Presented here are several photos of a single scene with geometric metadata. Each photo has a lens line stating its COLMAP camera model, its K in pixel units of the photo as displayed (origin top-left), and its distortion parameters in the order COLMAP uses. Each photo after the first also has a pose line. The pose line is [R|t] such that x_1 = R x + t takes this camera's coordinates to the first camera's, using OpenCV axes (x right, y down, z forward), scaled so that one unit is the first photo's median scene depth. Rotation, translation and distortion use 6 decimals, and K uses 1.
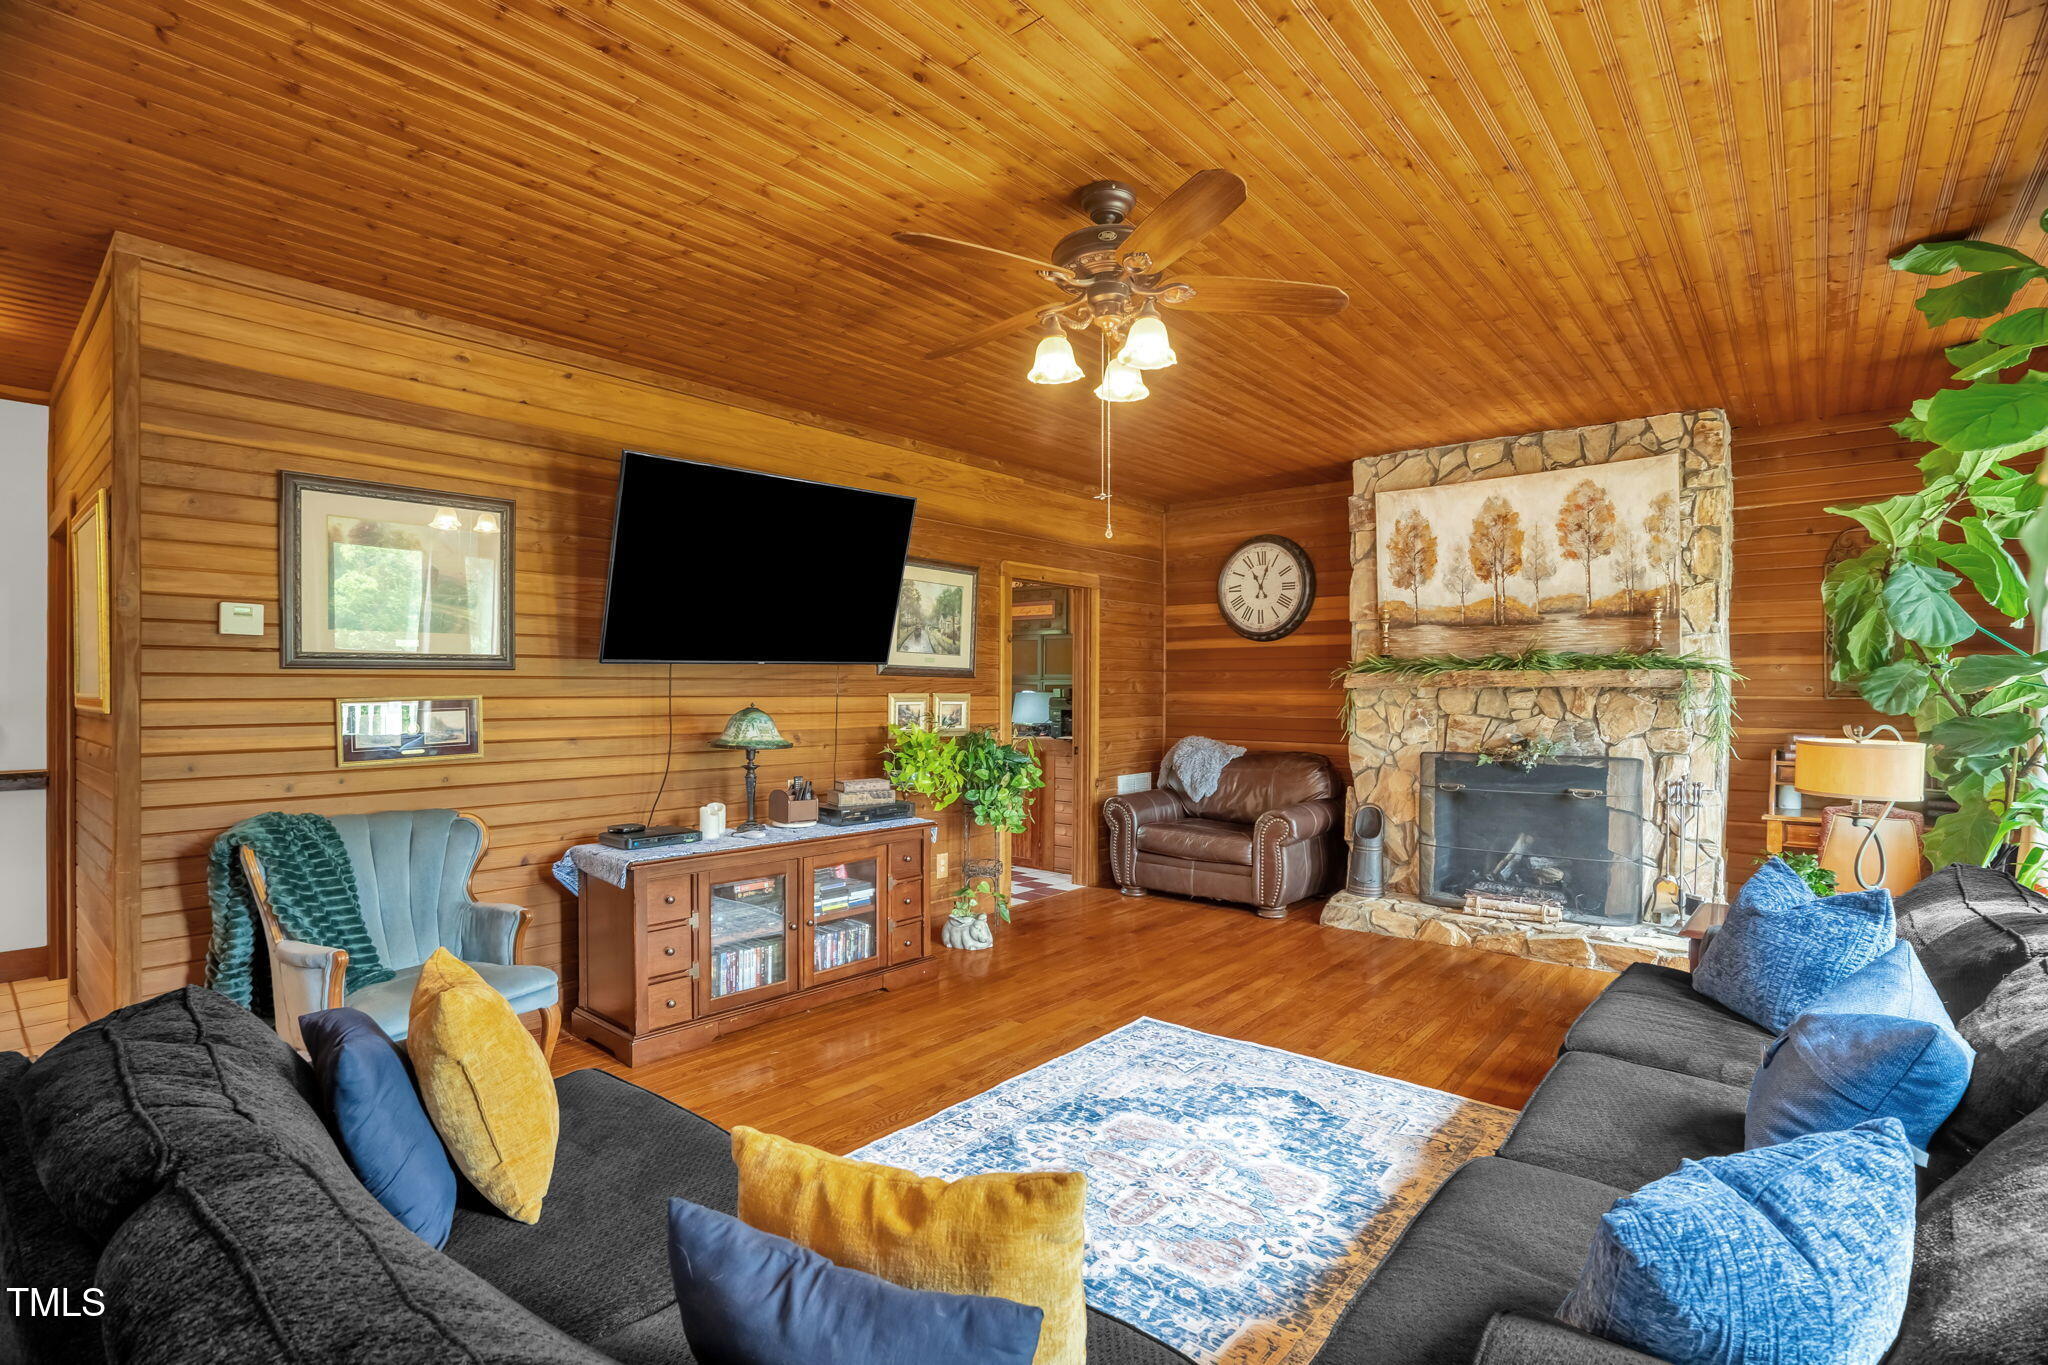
lens RADIAL K [[960.2, 0, 1024.0], [0, 960.2, 682.5], [0, 0, 1]] dist [-0.036679, -0.000039]
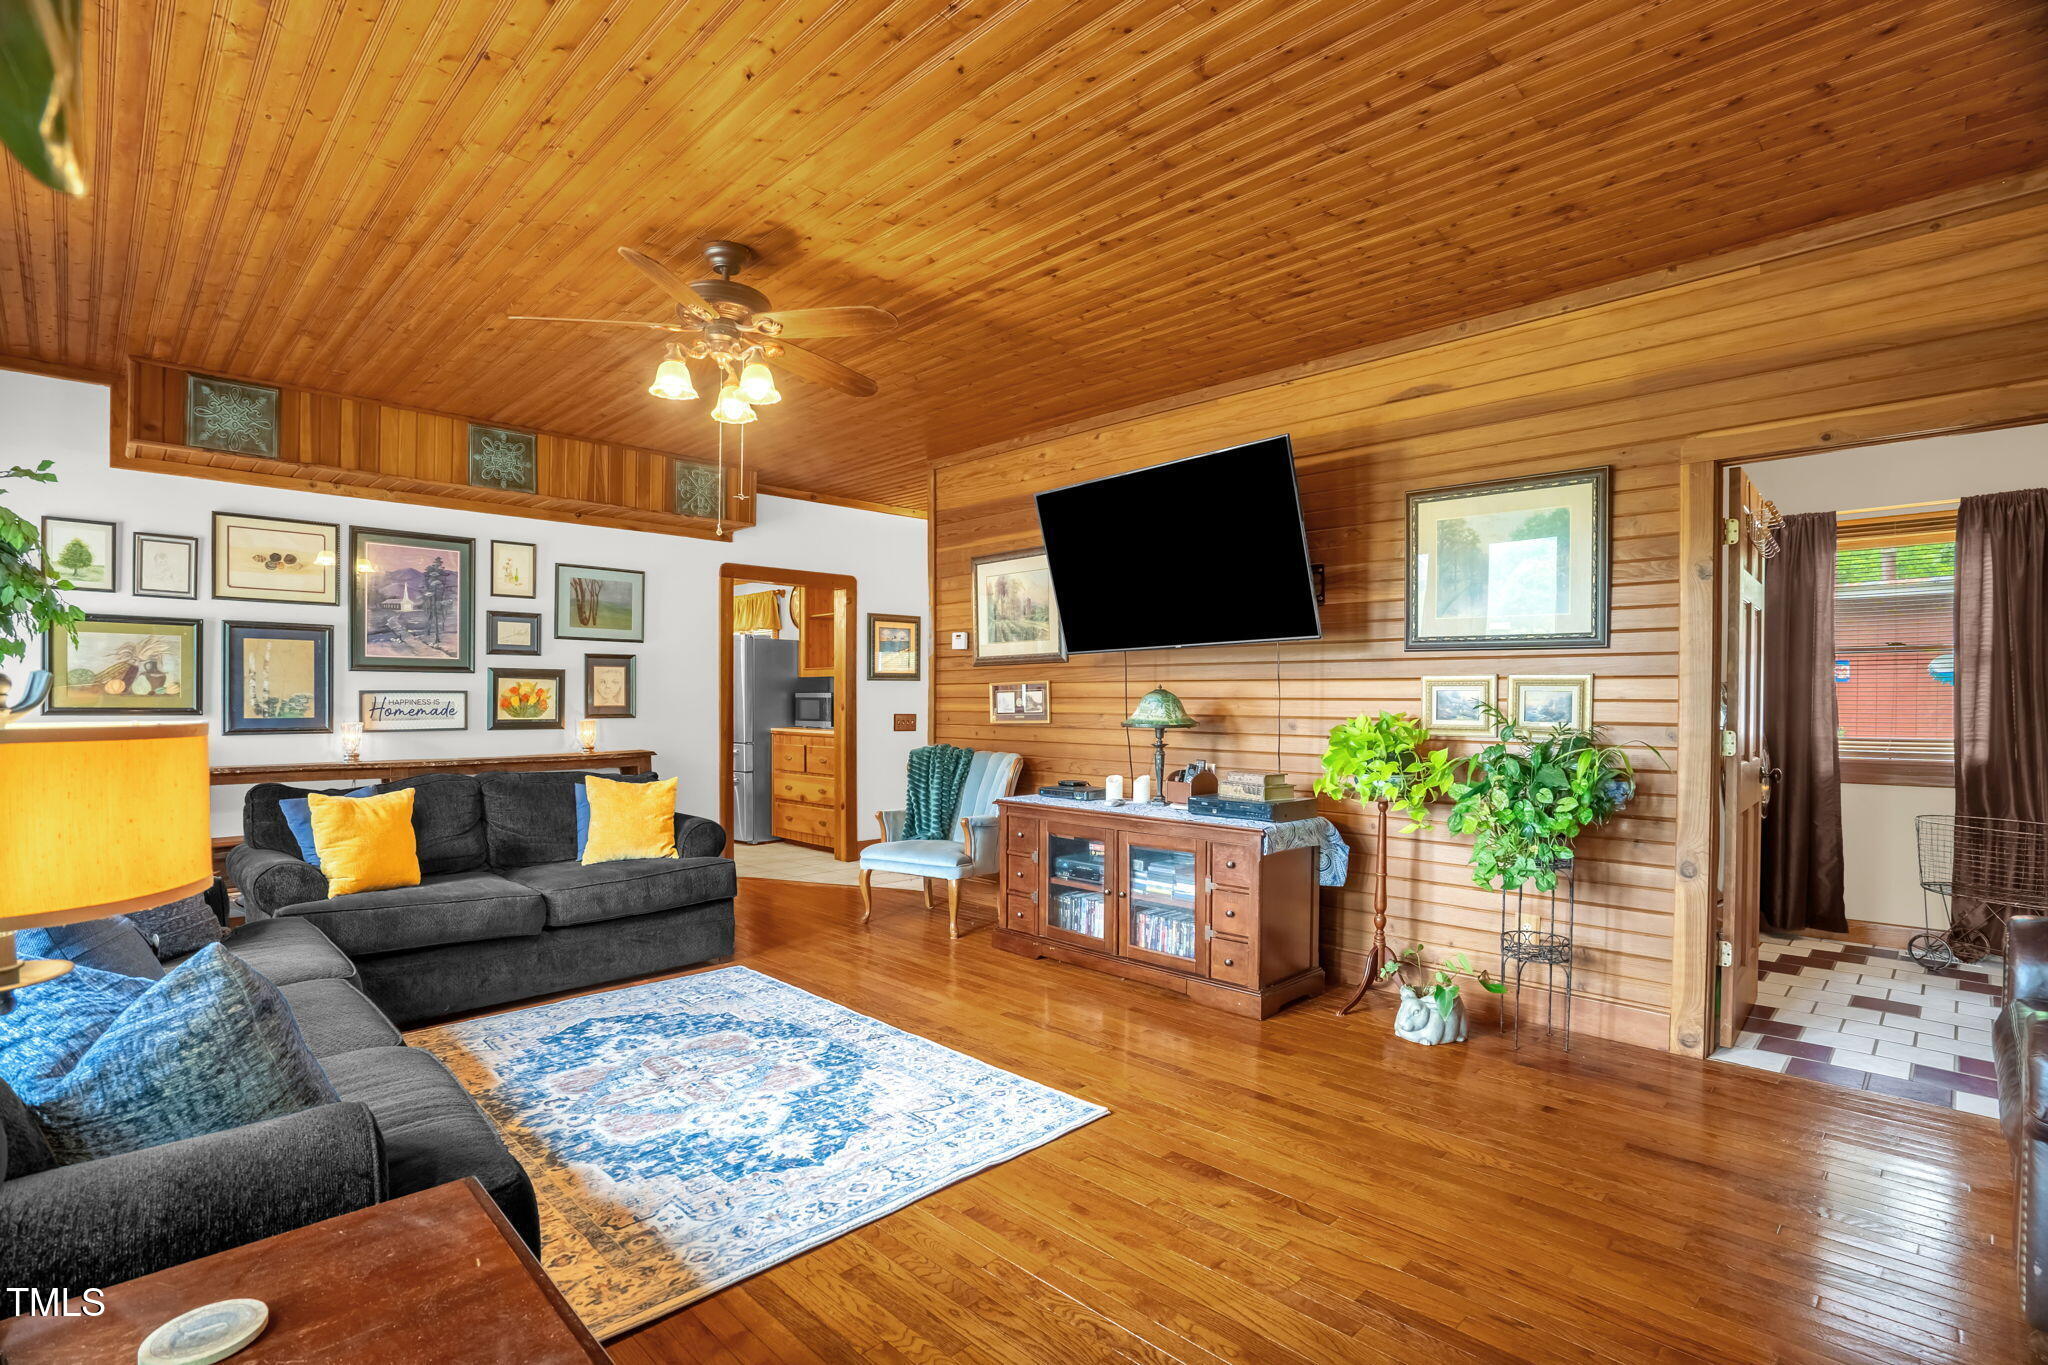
lens RADIAL K [[973.2, 0, 1023.0], [0, 973.2, 701.9], [0, 0, 1]] dist [-0.054534, 0.000119]
pose [[-0.081942, -0.003447, -0.996631, 1.100762], [-0.001937, 0.999993, -0.003300, 0.060724], [0.996635, 0.001660, -0.081948, 1.288901]]
